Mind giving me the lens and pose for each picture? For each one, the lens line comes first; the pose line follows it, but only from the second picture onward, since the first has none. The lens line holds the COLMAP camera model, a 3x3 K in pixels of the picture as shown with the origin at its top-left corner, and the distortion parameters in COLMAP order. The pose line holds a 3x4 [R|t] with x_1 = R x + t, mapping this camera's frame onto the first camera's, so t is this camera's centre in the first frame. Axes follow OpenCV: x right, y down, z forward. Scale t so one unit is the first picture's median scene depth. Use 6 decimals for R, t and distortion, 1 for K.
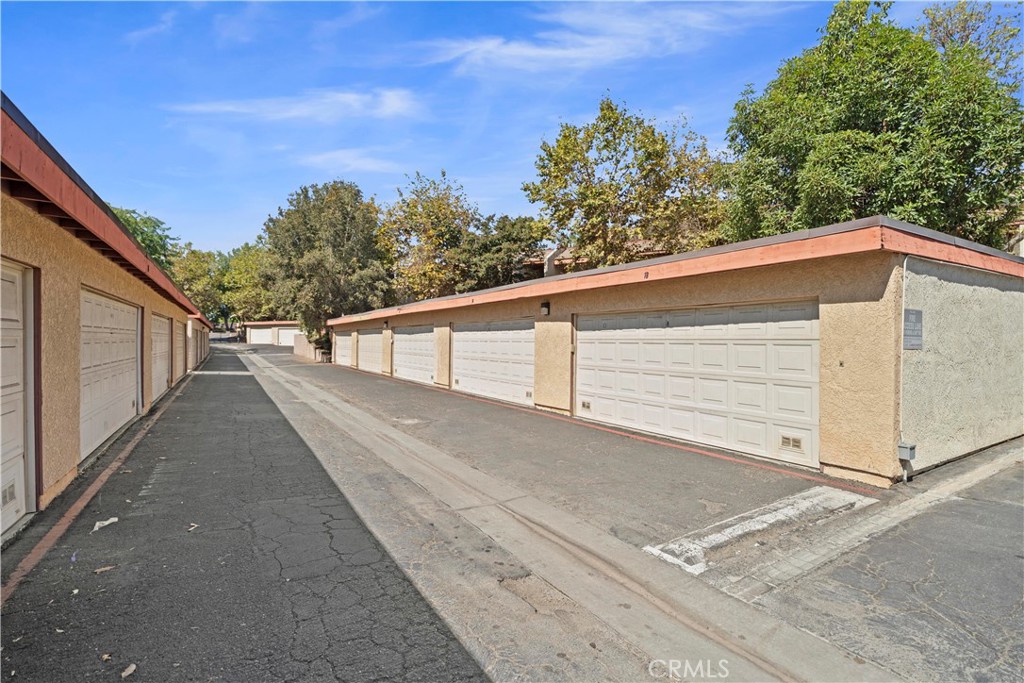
lens RADIAL K [[477.4, 0, 512.0], [0, 477.4, 341.5], [0, 0, 1]] dist [0.000232, 0.000257]
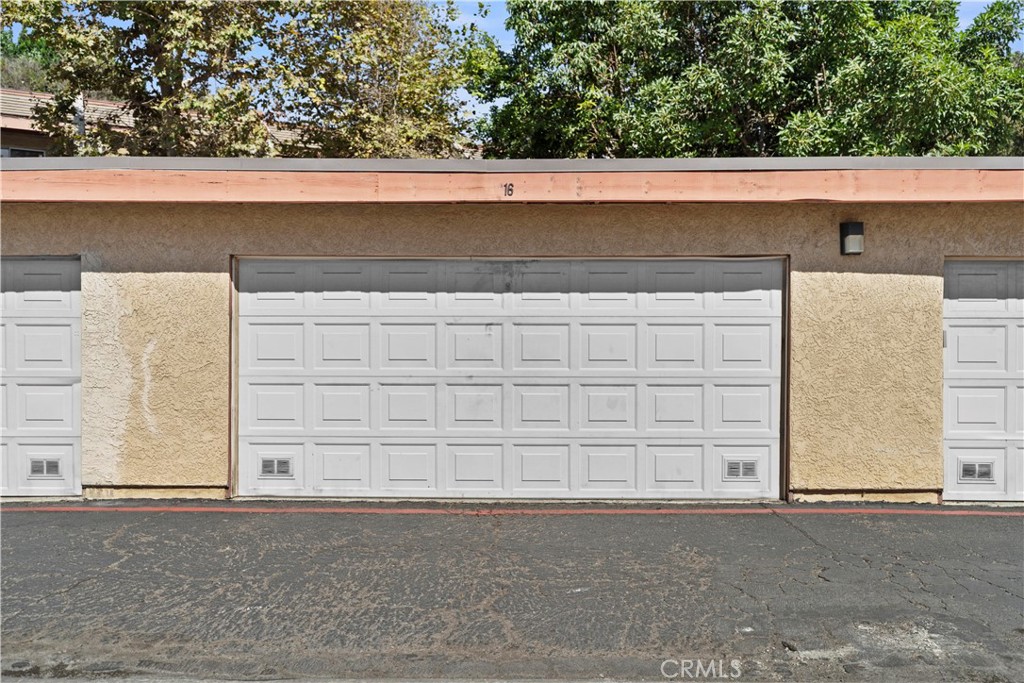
lens RADIAL K [[713.5, 0, 512.0], [0, 713.5, 341.5], [0, 0, 1]] dist [0.023341, 0.000006]
pose [[0.528001, -0.030277, 0.848704, -0.363877], [0.003662, 0.999436, 0.033376, -0.003573], [-0.849236, -0.014515, 0.527814, 0.601165]]
